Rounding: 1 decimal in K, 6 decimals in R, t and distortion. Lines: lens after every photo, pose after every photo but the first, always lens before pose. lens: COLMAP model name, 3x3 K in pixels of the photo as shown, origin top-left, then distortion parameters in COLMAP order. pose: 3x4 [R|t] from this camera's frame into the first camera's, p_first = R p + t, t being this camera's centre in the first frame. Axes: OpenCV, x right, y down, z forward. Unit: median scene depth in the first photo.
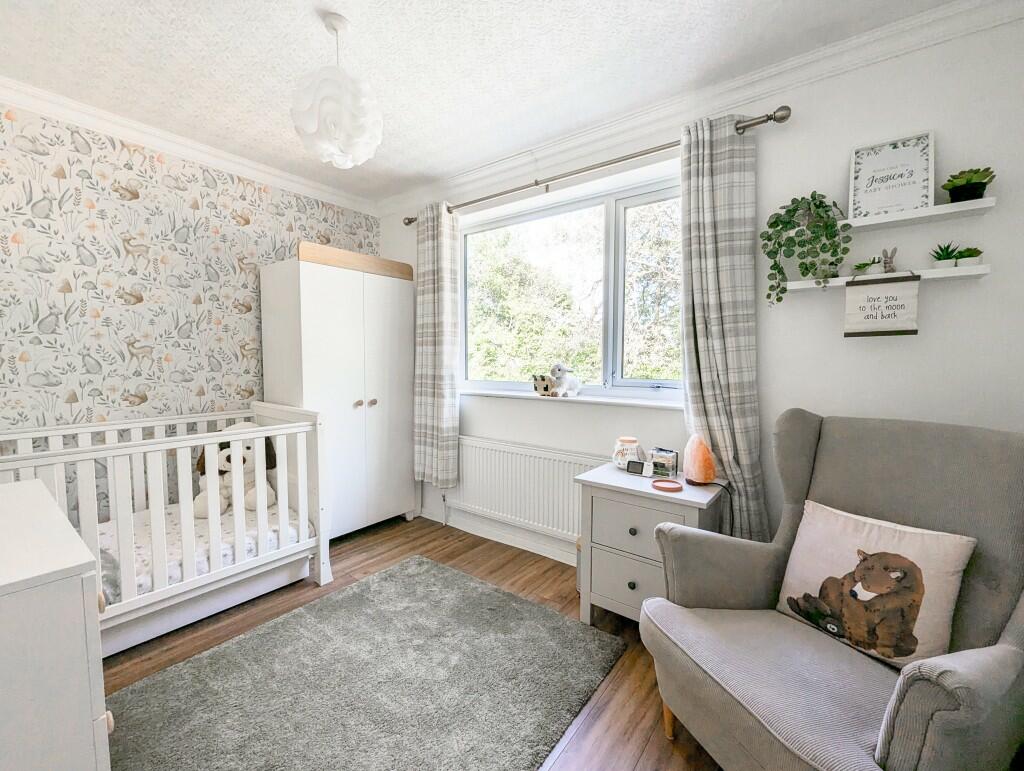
lens RADIAL K [[433.5, 0, 512.0], [0, 433.5, 385.5], [0, 0, 1]] dist [0.000059, 0.000291]
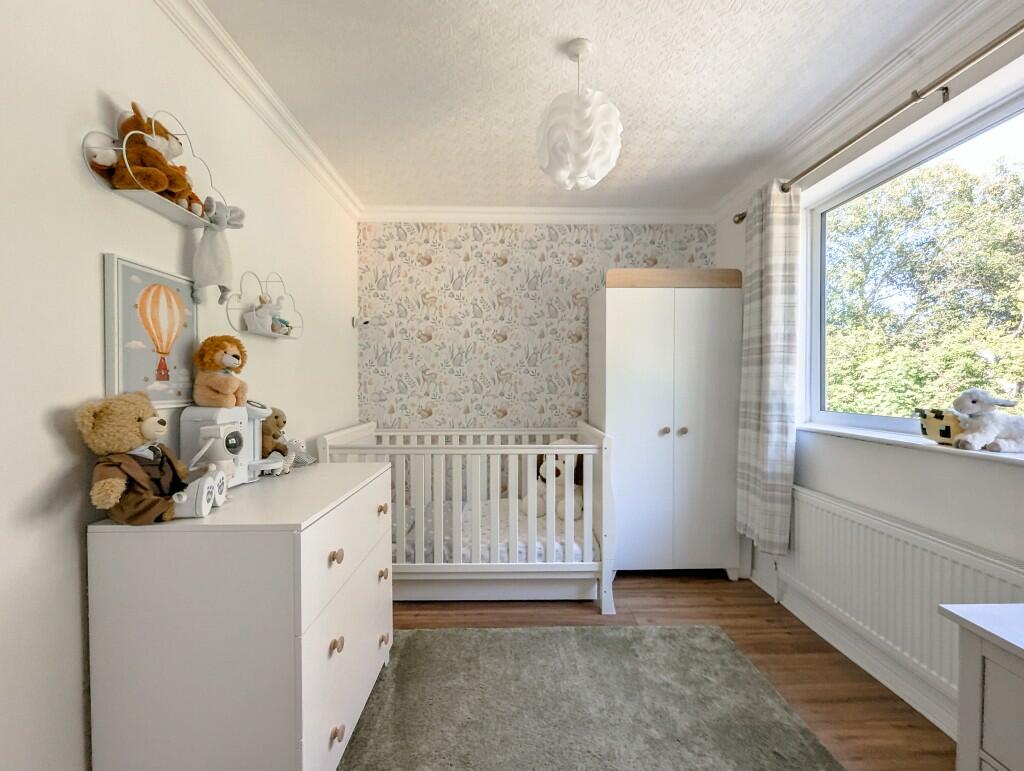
lens RADIAL K [[433.5, 0, 512.0], [0, 433.5, 385.5], [0, 0, 1]] dist [0.000059, 0.000291]
pose [[0.620275, 0.003478, -0.784377, 0.174118], [-0.043865, 0.998579, -0.030260, -0.013038], [0.783157, 0.053177, 0.619546, 0.181092]]
